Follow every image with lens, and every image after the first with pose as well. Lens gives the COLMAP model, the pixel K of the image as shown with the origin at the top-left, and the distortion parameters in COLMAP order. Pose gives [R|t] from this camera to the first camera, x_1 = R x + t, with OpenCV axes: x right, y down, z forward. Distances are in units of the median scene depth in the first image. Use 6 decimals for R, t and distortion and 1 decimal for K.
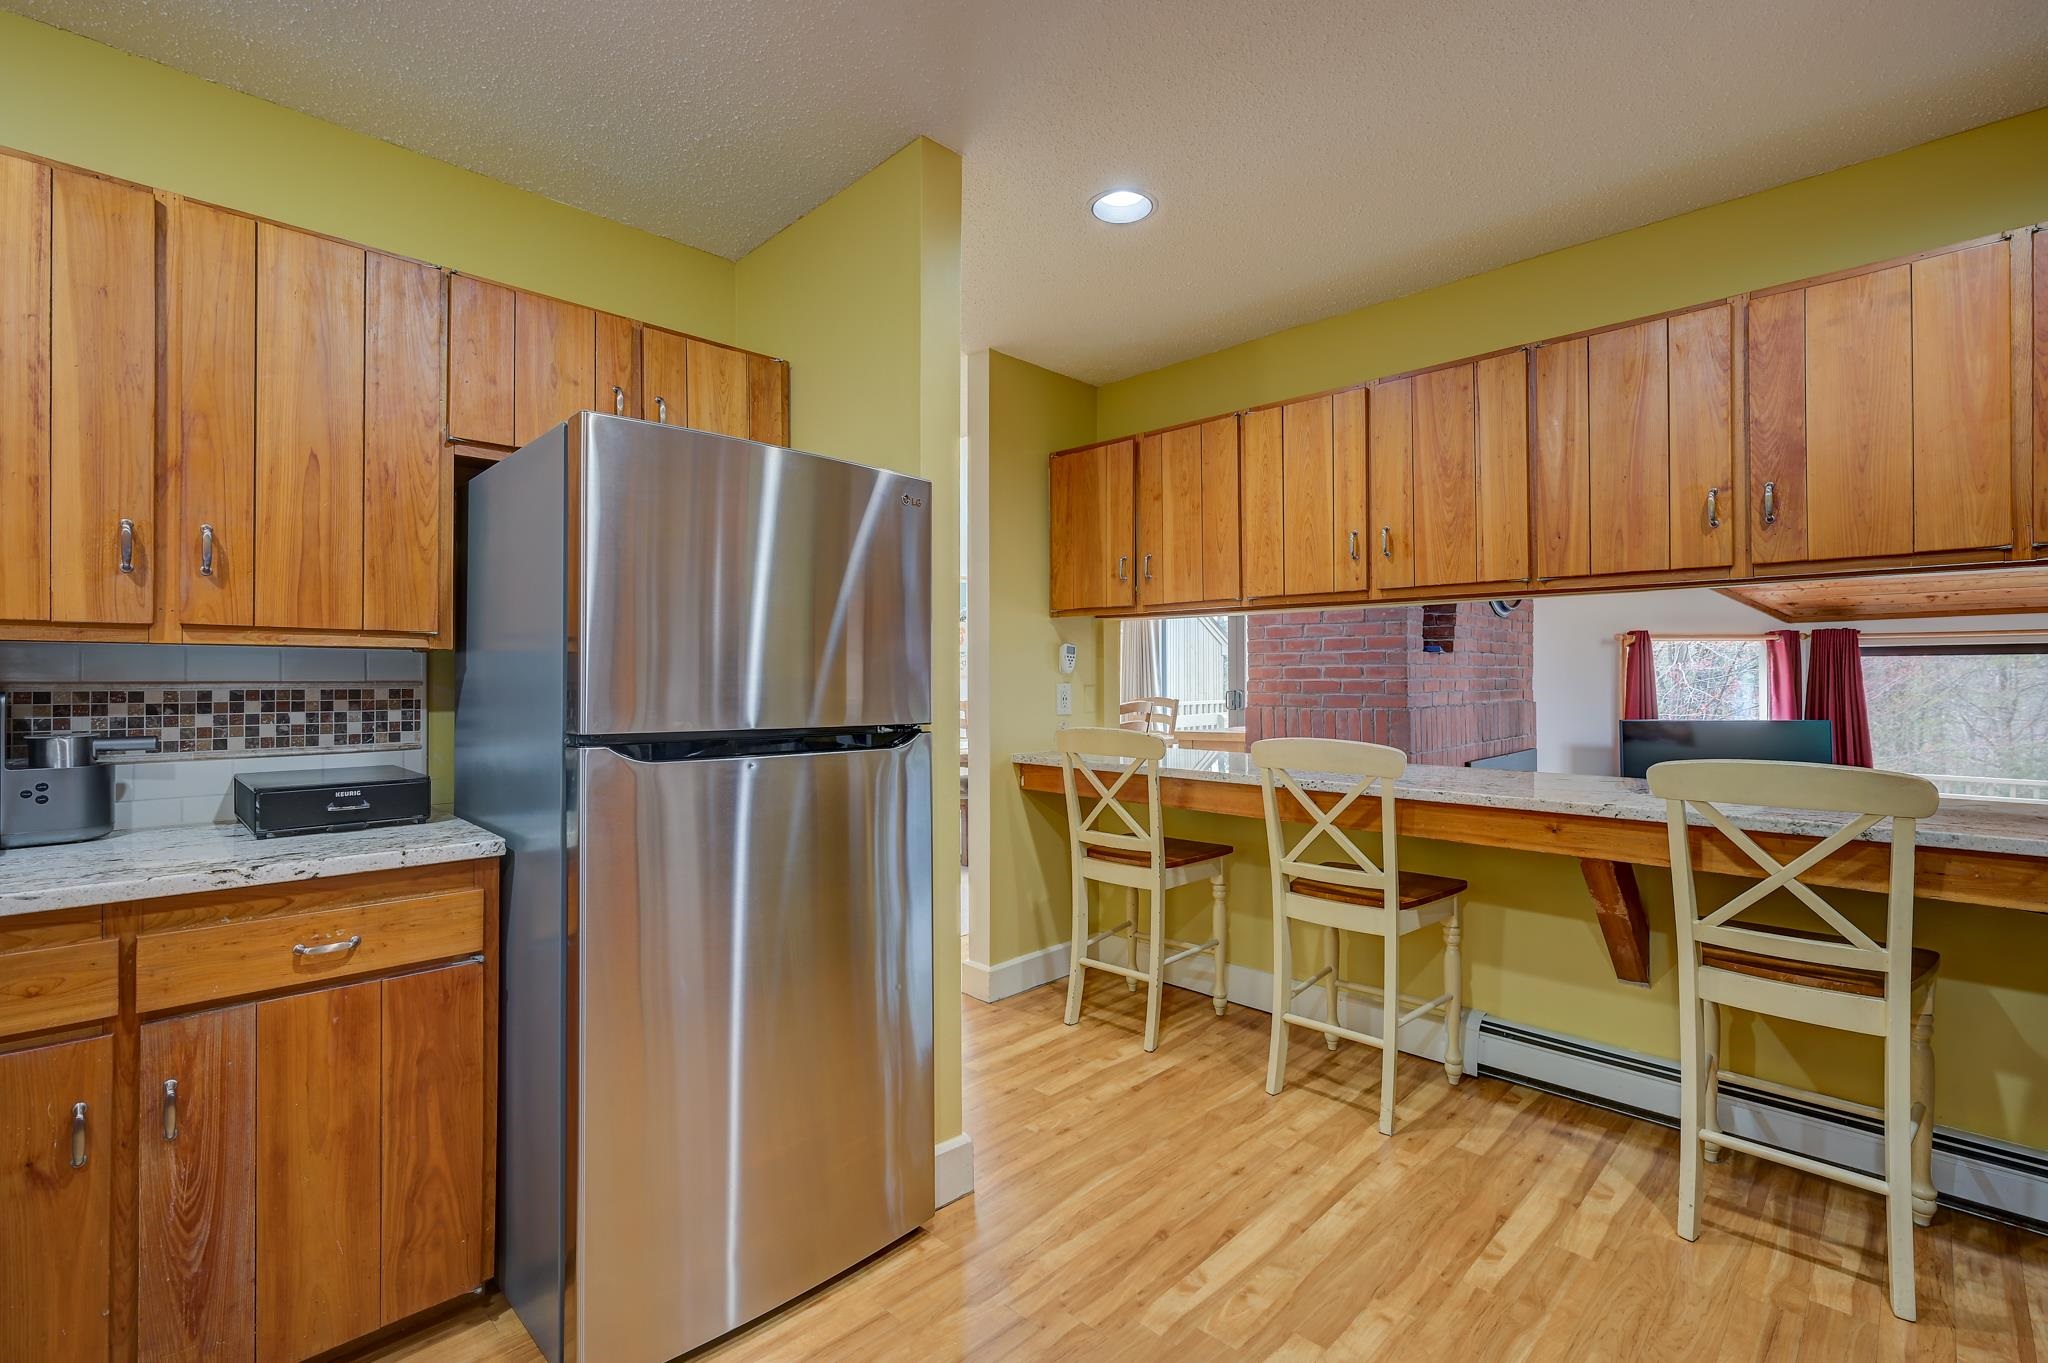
lens RADIAL K [[916.1, 0, 1012.8], [0, 916.1, 665.9], [0, 0, 1]] dist [0.002045, 0.001227]
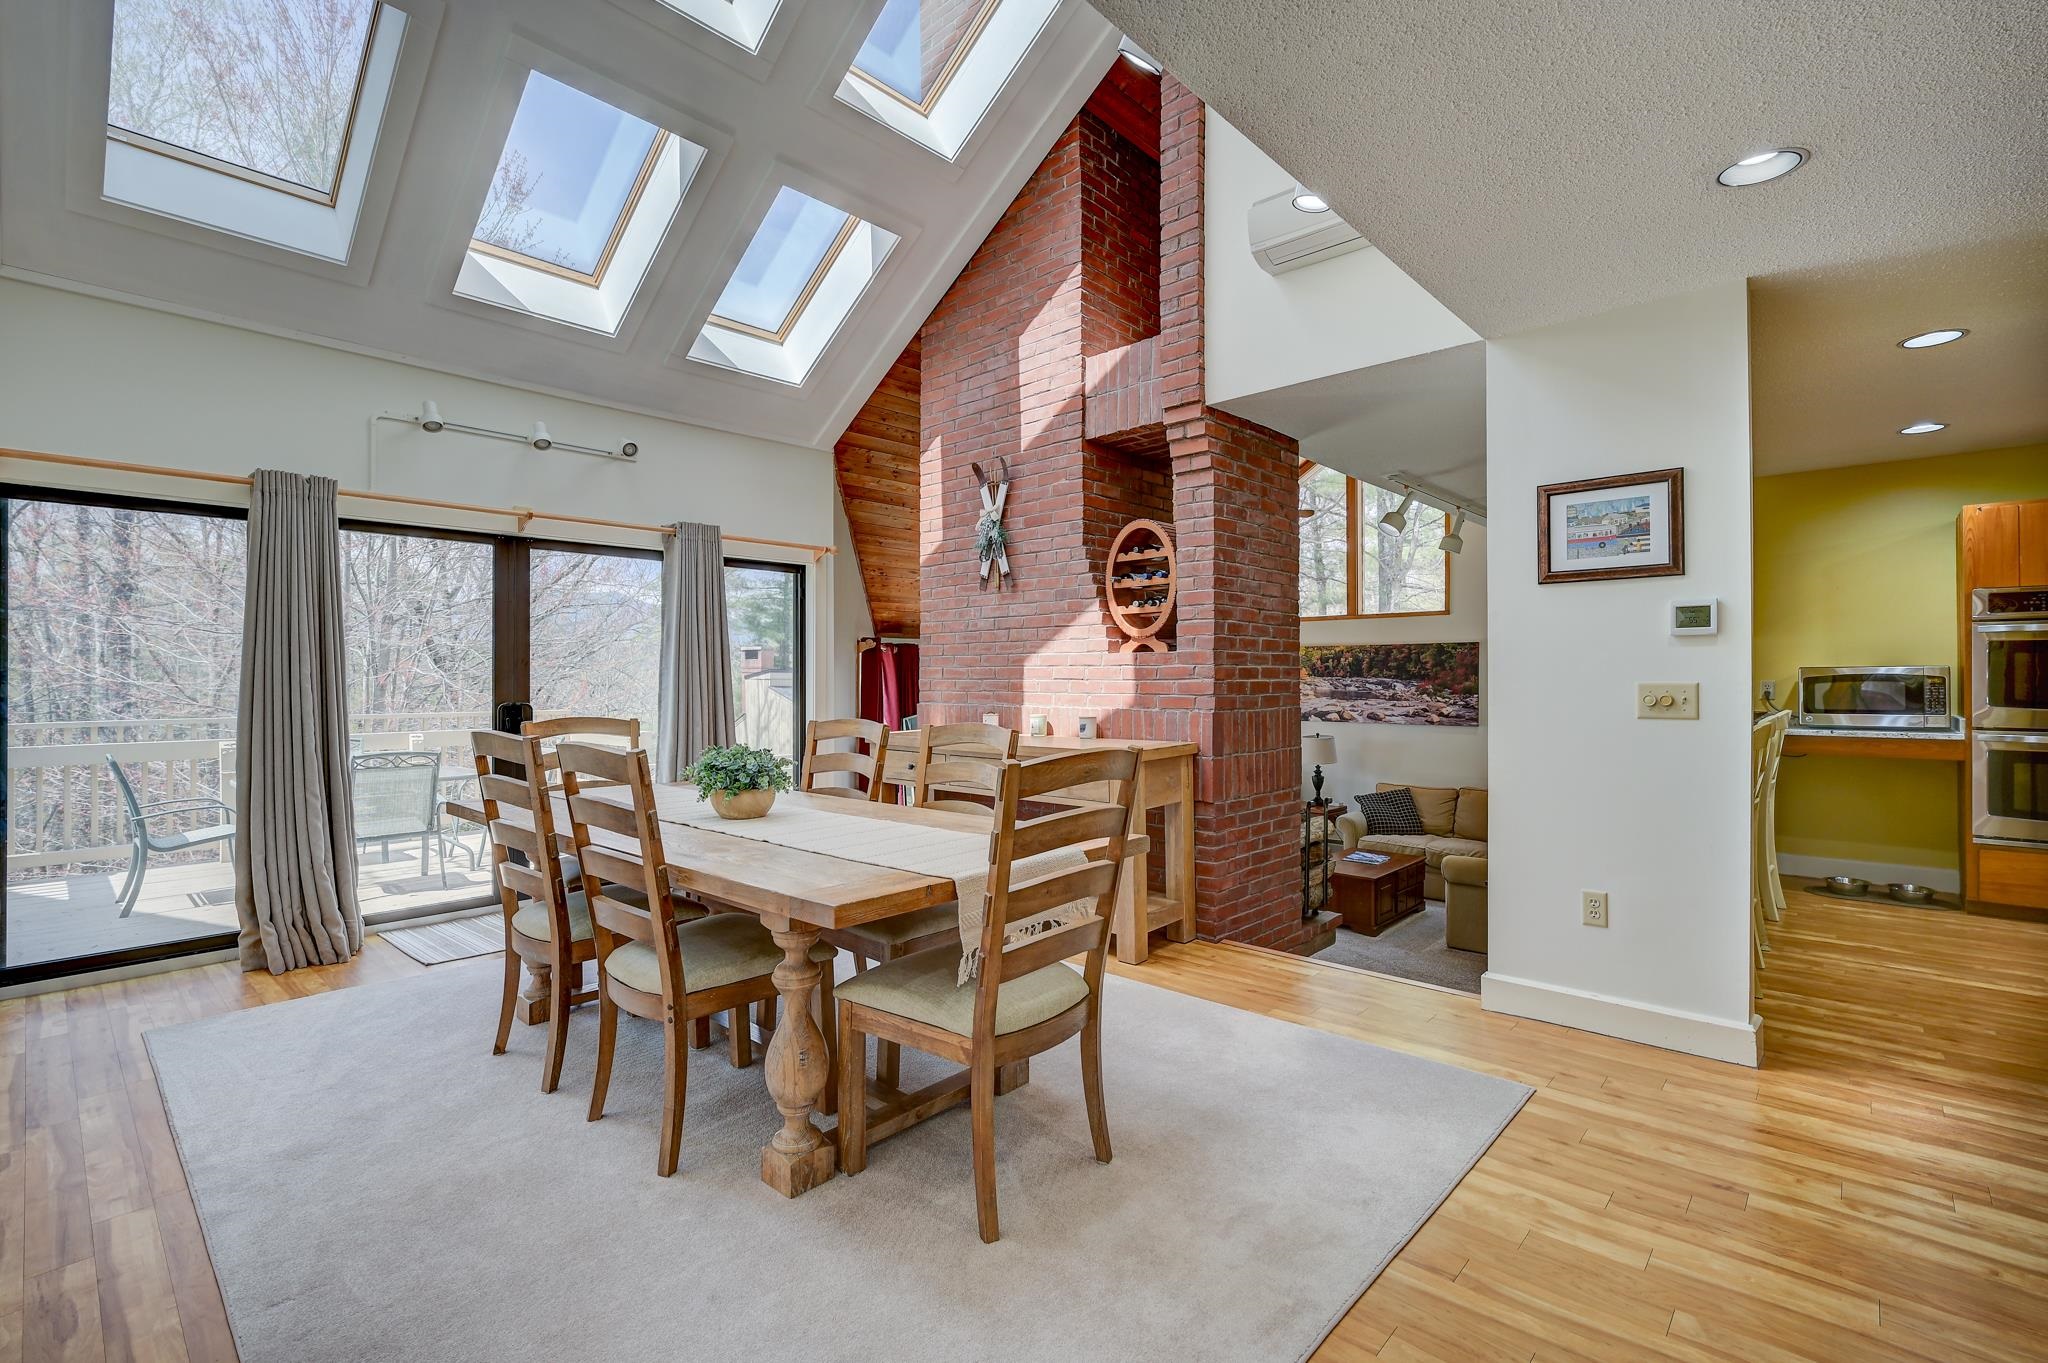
lens RADIAL K [[916.1, 0, 1029.8], [0, 916.1, 674.3], [0, 0, 1]] dist [0.002045, 0.001227]
pose [[-0.042919, 0.007790, 0.999048, -1.155035], [-0.010041, 0.999916, -0.008228, 0.035059], [-0.999028, -0.010385, -0.042837, 2.317698]]
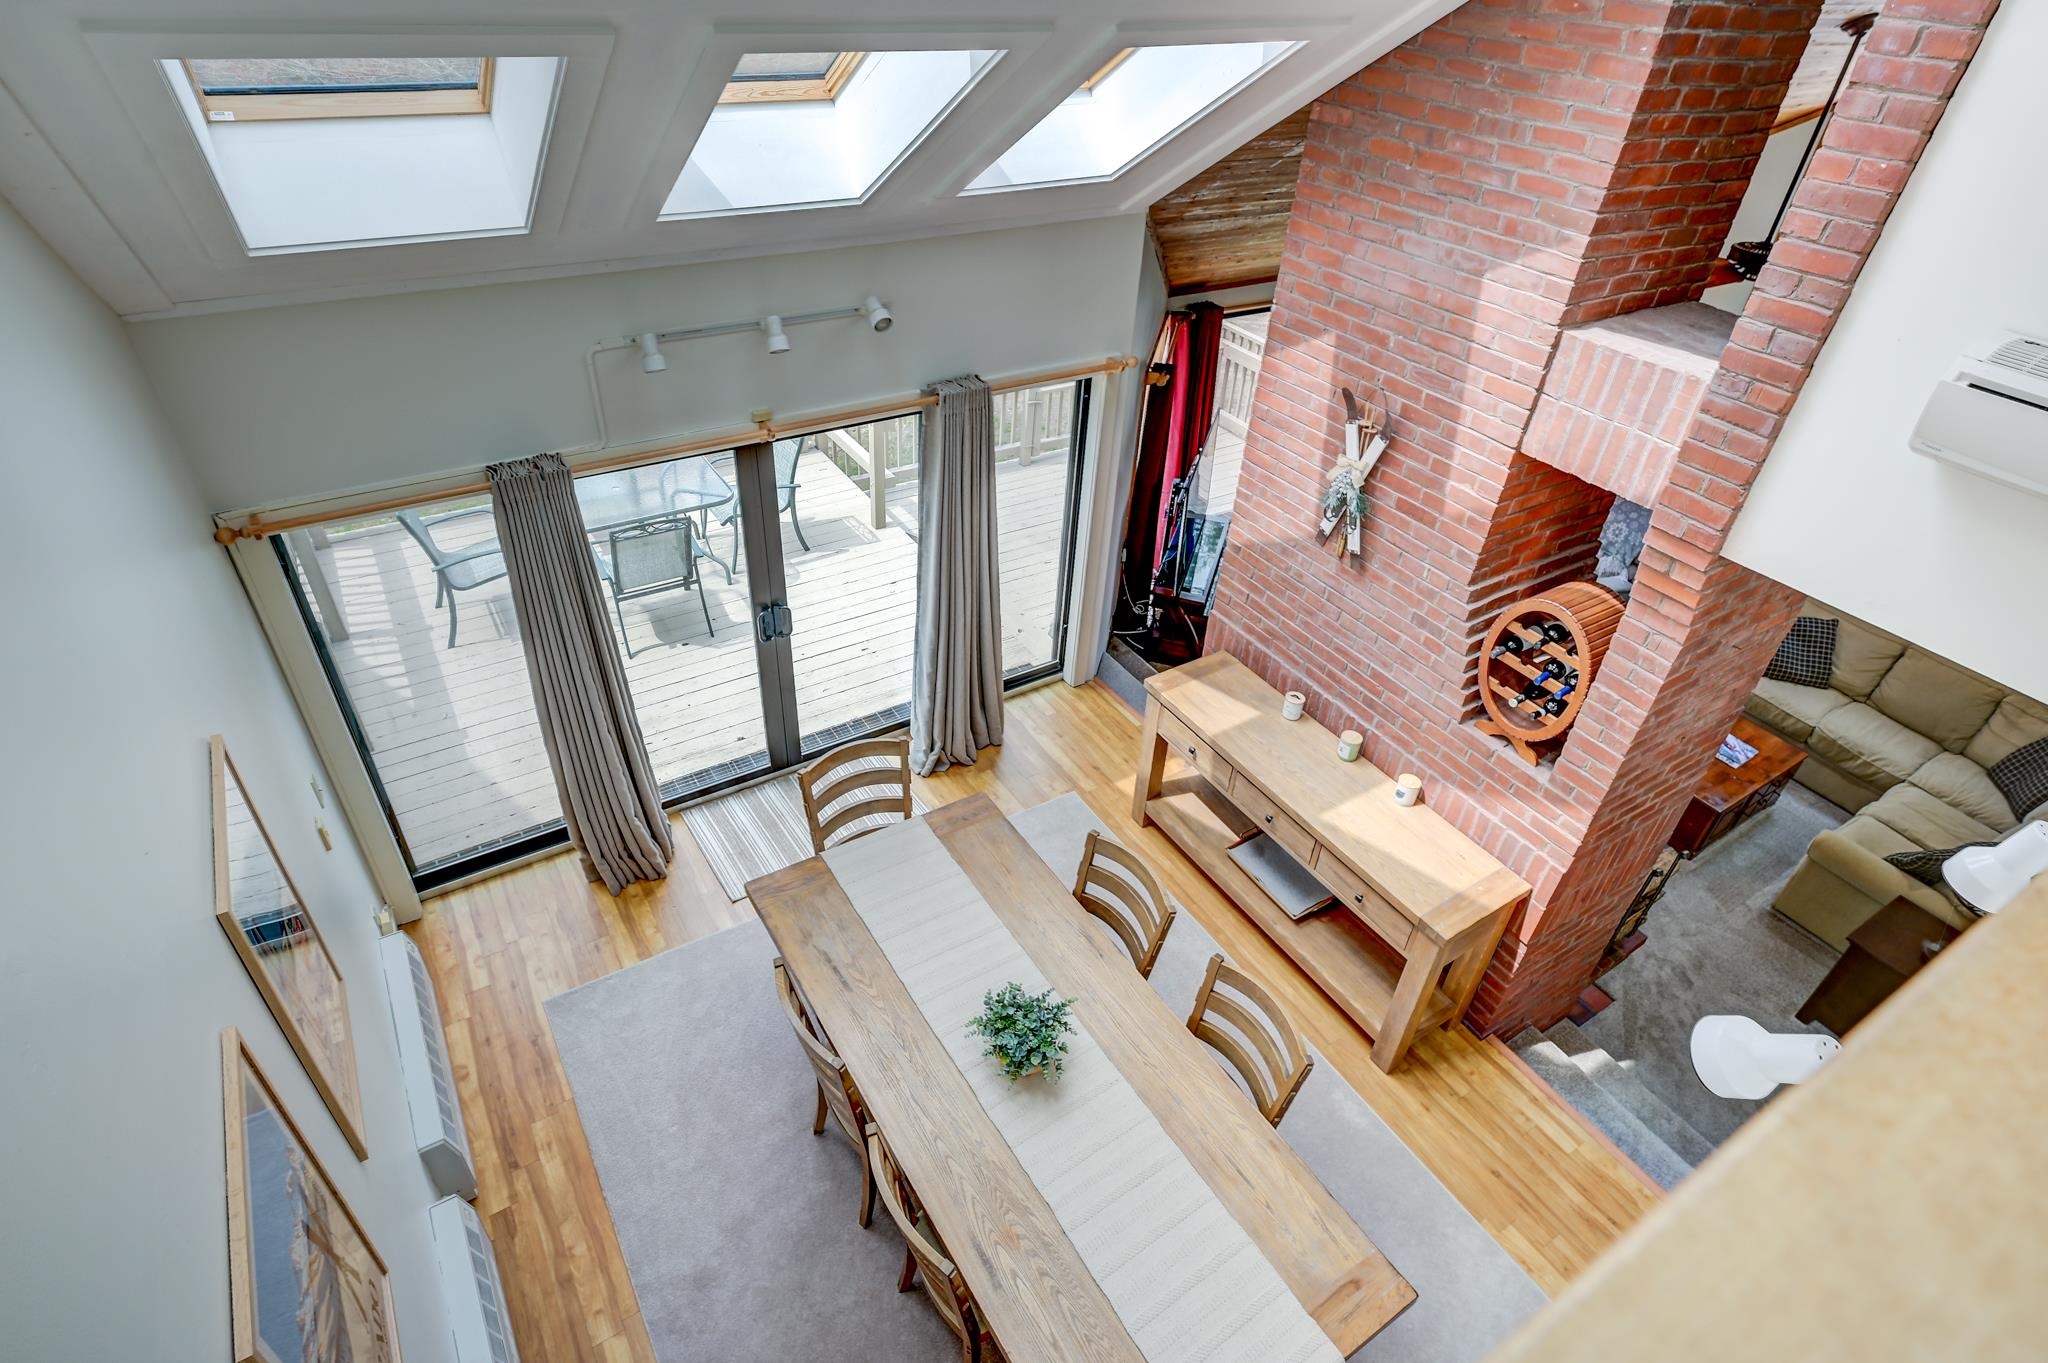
lens RADIAL K [[1062.4, 0, 1024.7], [0, 1062.4, 673.5], [0, 0, 1]] dist [-0.004477, 0.001388]
pose [[0.221852, -0.563241, 0.795953, -0.783958], [-0.069460, 0.805093, 0.589068, -1.017074], [-0.972603, -0.185973, 0.139489, 2.529699]]
